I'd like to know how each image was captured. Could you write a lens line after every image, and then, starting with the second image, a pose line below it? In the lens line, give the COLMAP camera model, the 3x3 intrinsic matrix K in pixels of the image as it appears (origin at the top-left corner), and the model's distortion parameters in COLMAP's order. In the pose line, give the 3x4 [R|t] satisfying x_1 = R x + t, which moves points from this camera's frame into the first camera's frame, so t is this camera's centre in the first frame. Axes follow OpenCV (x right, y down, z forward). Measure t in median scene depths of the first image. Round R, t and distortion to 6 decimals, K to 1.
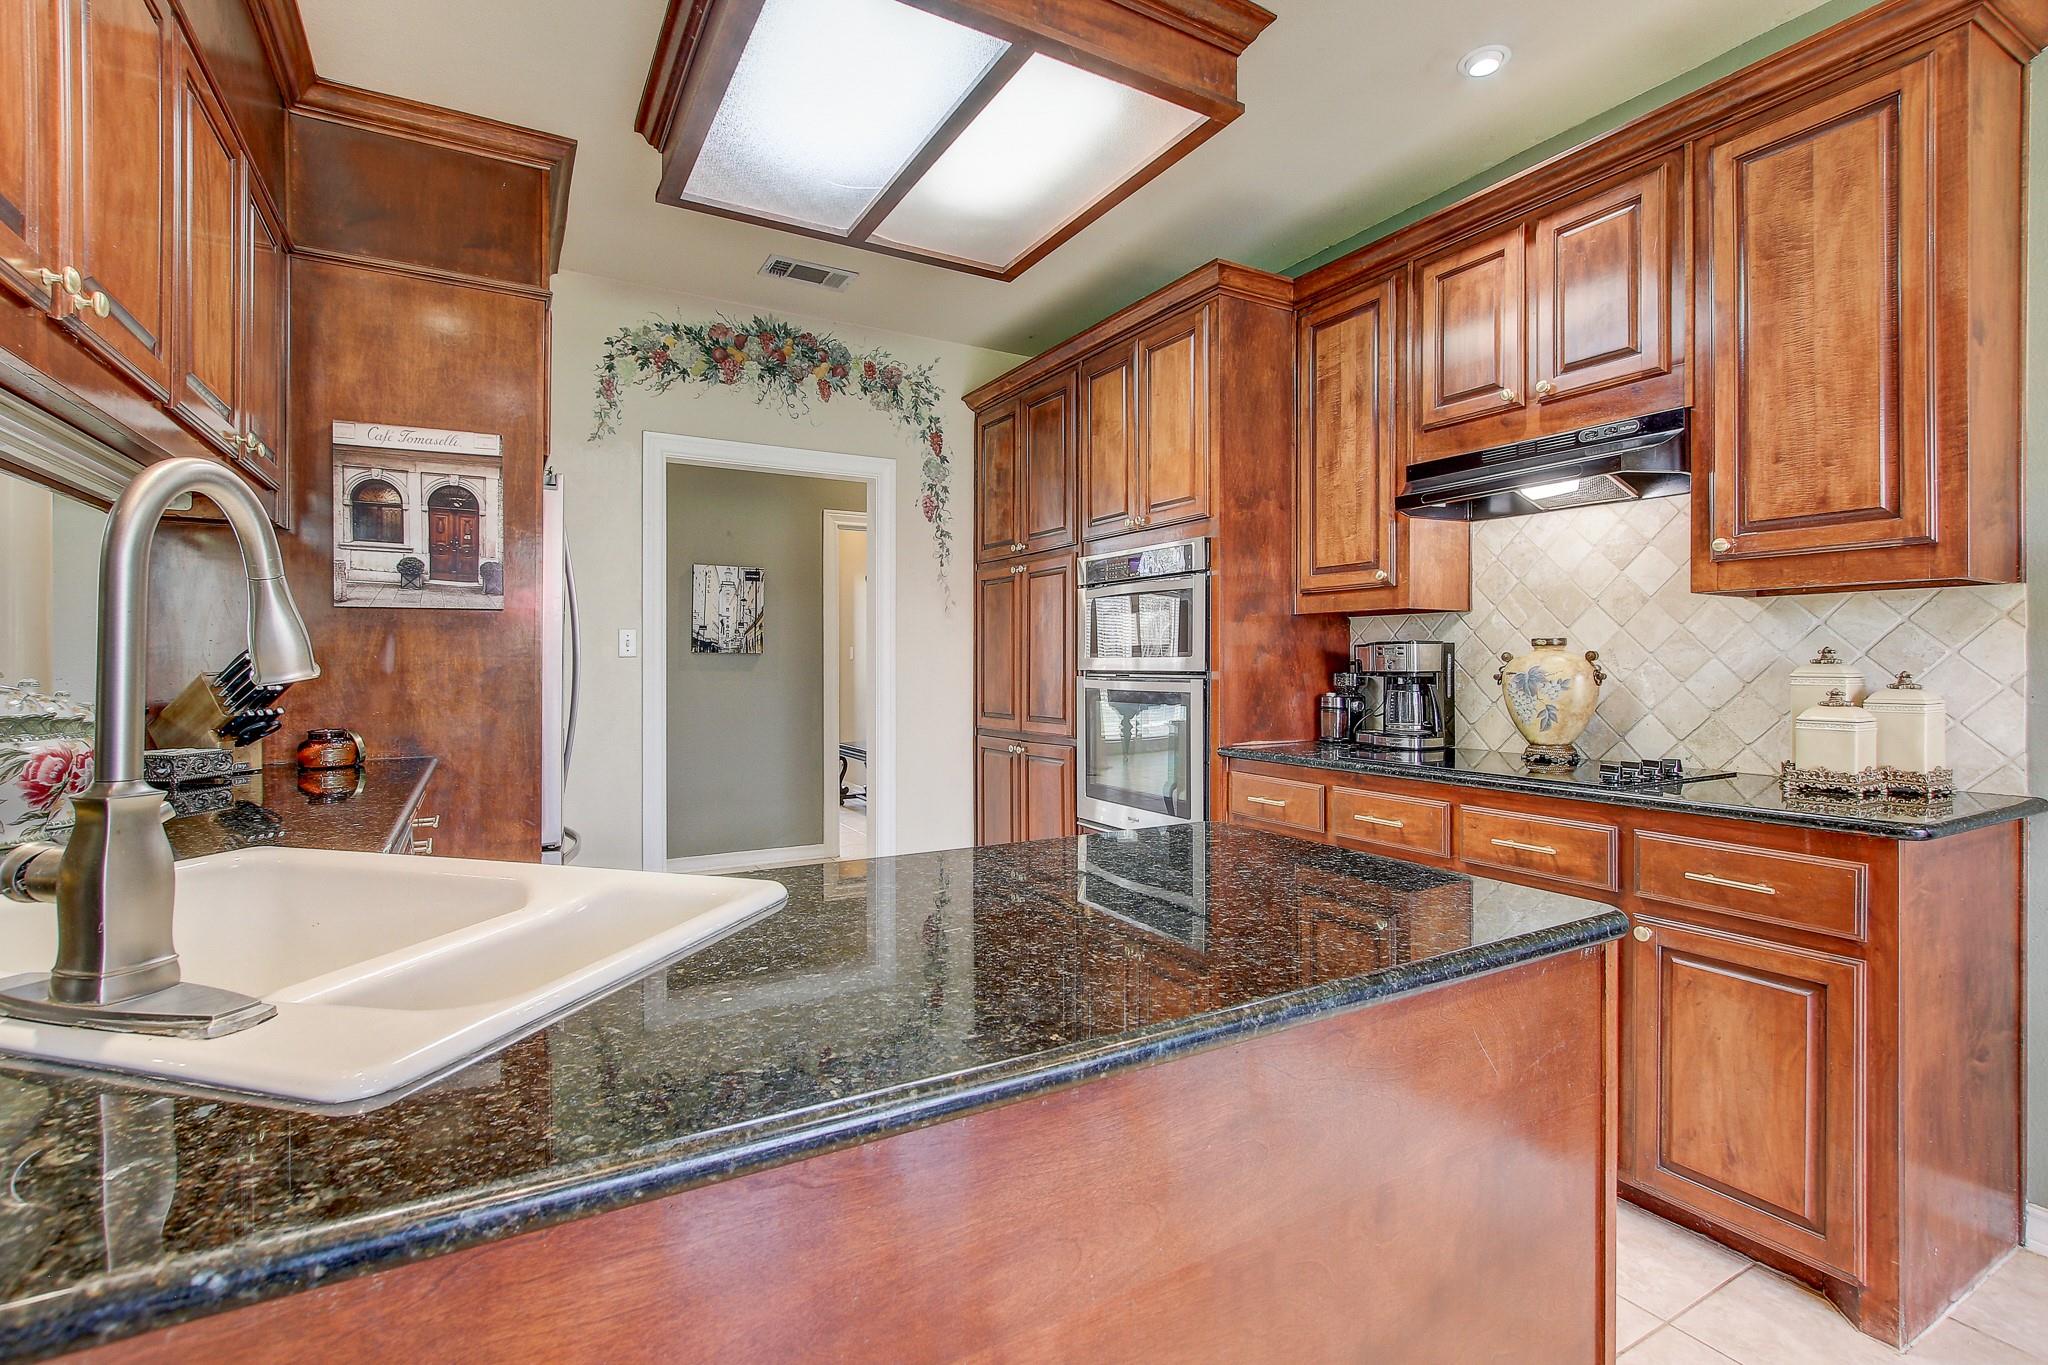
lens RADIAL K [[939.1, 0, 1017.0], [0, 939.1, 667.1], [0, 0, 1]] dist [-0.012983, 0.004052]
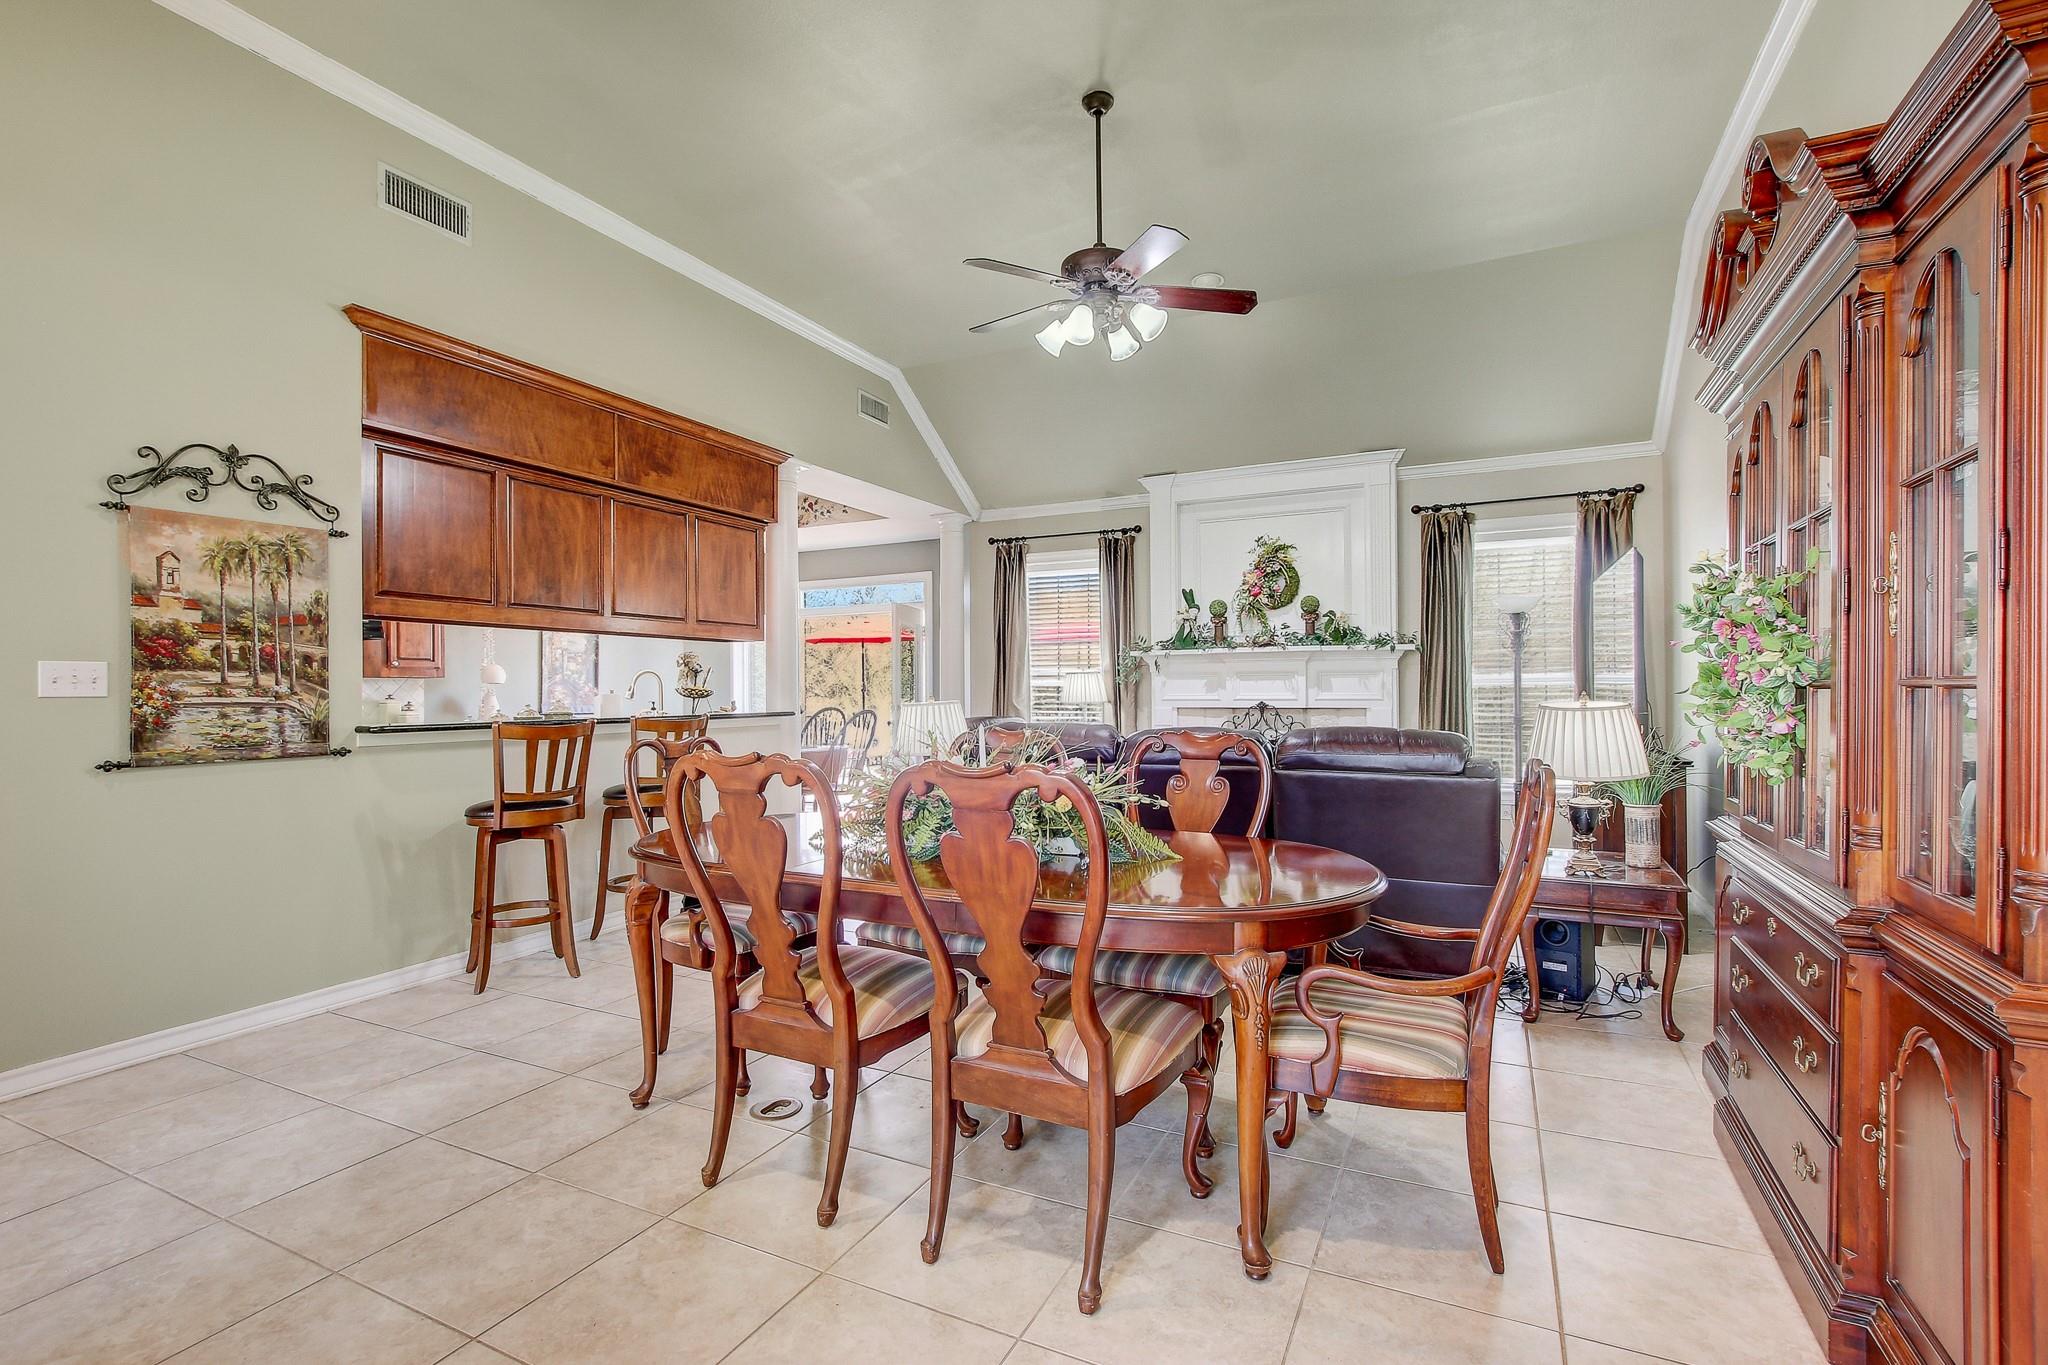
lens RADIAL K [[939.1, 0, 1022.5], [0, 939.1, 696.2], [0, 0, 1]] dist [-0.012983, 0.004052]
pose [[-0.564731, 0.001041, 0.825275, -2.365245], [0.013361, 0.999880, 0.007882, -0.007267], [-0.825167, 0.015477, -0.564677, 0.749731]]
